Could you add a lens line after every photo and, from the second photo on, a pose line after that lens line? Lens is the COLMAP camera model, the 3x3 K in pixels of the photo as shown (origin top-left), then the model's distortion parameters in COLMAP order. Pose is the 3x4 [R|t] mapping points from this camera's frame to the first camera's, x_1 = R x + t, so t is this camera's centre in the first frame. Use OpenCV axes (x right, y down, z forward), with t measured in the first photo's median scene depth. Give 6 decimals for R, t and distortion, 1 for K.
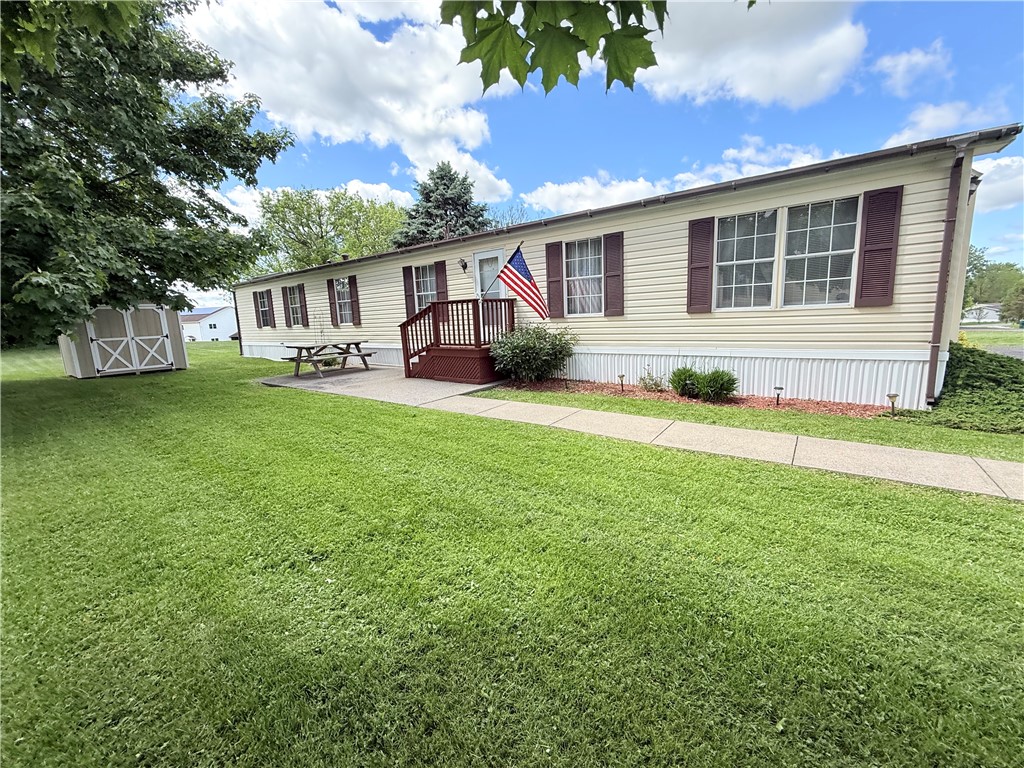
lens RADIAL K [[414.9, 0, 512.0], [0, 414.9, 384.0], [0, 0, 1]] dist [0.000485, -0.000037]
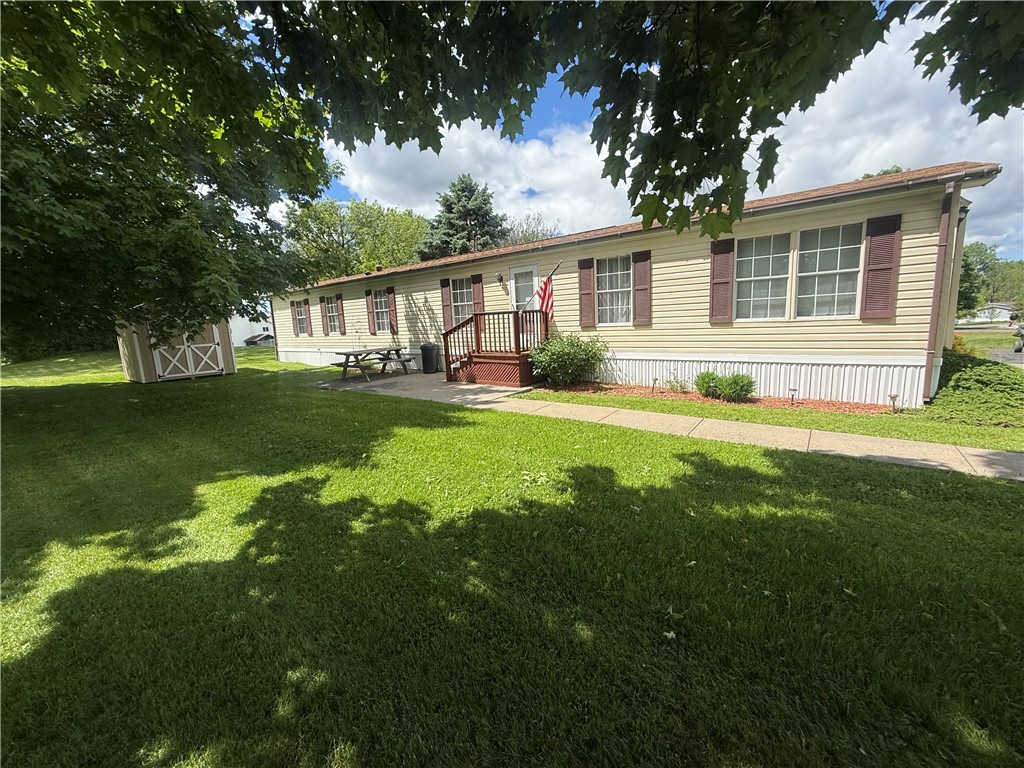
lens RADIAL K [[414.9, 0, 512.0], [0, 414.9, 384.0], [0, 0, 1]] dist [0.000485, -0.000037]
pose [[0.999879, -0.004685, -0.014812, -0.079990], [0.004614, 0.999978, -0.004791, -0.002772], [0.014834, 0.004722, 0.999879, -0.107595]]
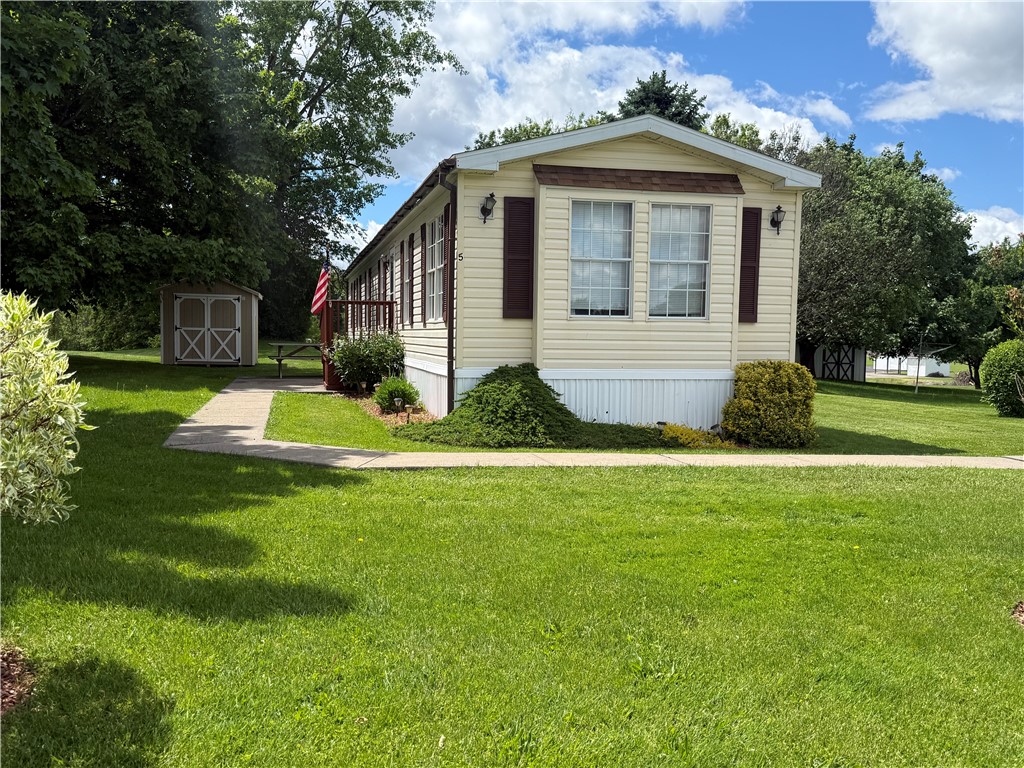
lens RADIAL K [[950.6, 0, 512.0], [0, 950.6, 384.0], [0, 0, 1]] dist [0.111497, -0.005472]
pose [[0.771188, 0.084947, -0.630915, 1.582683], [-0.149917, 0.987418, -0.050302, 0.034374], [0.618704, 0.133377, 0.774220, -0.422632]]
